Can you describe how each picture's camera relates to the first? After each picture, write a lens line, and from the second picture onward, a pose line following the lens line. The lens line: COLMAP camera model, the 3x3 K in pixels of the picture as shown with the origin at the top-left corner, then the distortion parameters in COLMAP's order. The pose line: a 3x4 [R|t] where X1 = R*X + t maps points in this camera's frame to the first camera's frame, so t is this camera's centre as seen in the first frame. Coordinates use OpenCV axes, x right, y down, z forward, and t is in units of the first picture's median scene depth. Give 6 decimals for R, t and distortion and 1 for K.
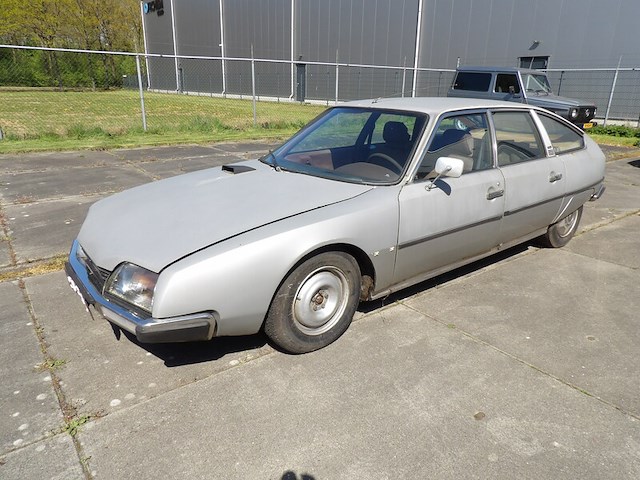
lens RADIAL K [[454.3, 0, 325.9], [0, 454.3, 227.2], [0, 0, 1]] dist [-0.040309, 0.046209]
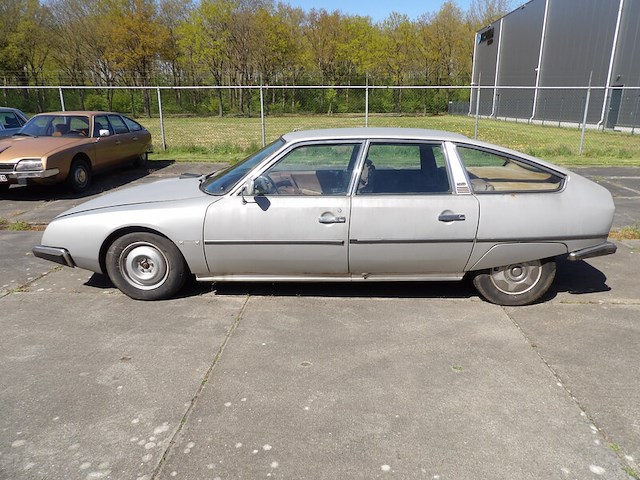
lens RADIAL K [[446.8, 0, 320.0], [0, 446.8, 240.0], [0, 0, 1]] dist [-0.060792, 0.069110]
pose [[0.758632, 0.159528, -0.631687, 1.111465], [-0.183456, 0.982634, 0.027834, -0.049998], [0.625157, 0.094771, 0.774724, 0.222233]]
